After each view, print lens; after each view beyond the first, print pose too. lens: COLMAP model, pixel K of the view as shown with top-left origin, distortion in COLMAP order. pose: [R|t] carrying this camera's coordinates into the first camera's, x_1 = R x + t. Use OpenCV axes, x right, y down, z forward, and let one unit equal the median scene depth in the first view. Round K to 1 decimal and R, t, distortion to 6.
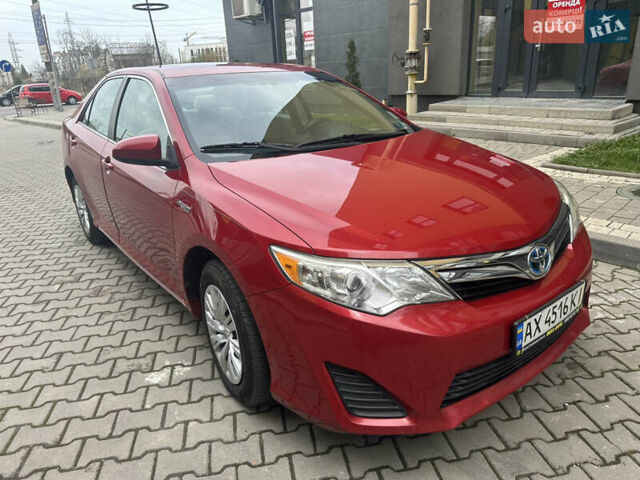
lens RADIAL K [[456.6, 0, 317.1], [0, 456.6, 241.8], [0, 0, 1]] dist [0.006163, -0.006260]
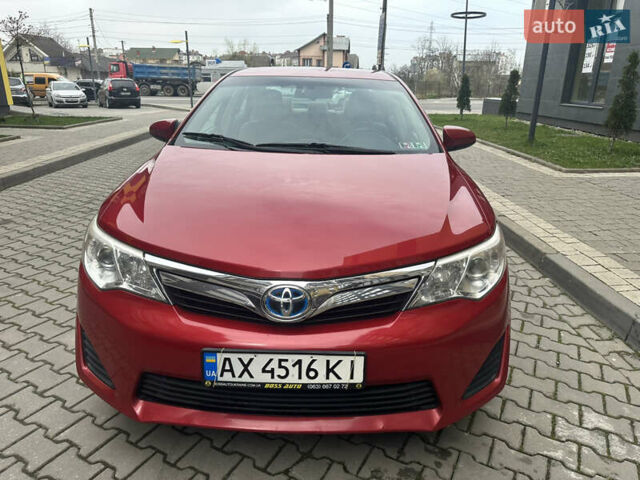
lens RADIAL K [[456.6, 0, 321.8], [0, 456.6, 241.5], [0, 0, 1]] dist [0.006163, -0.006260]
pose [[0.778629, 0.264152, -0.569176, 0.399873], [-0.272575, 0.959408, 0.072375, -0.060632], [0.565190, 0.098790, 0.819024, 0.127849]]
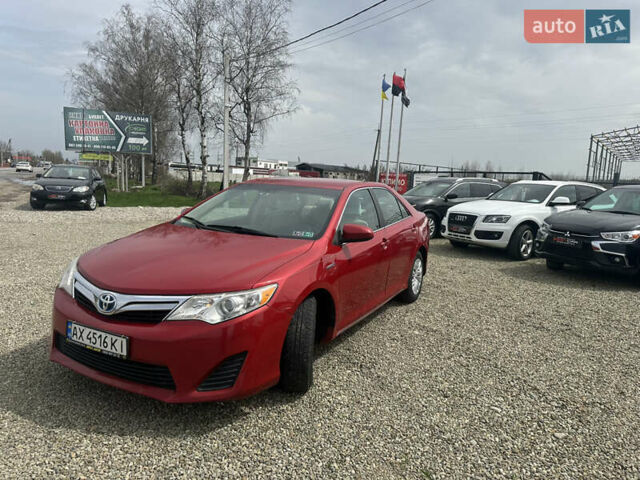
lens RADIAL K [[456.6, 0, 318.7], [0, 456.6, 239.9], [0, 0, 1]] dist [0.006163, -0.006260]
pose [[0.396775, 0.188835, -0.898282, 0.866173], [-0.371375, 0.927964, 0.031037, -0.195027], [0.839435, 0.321285, 0.438321, 0.341379]]
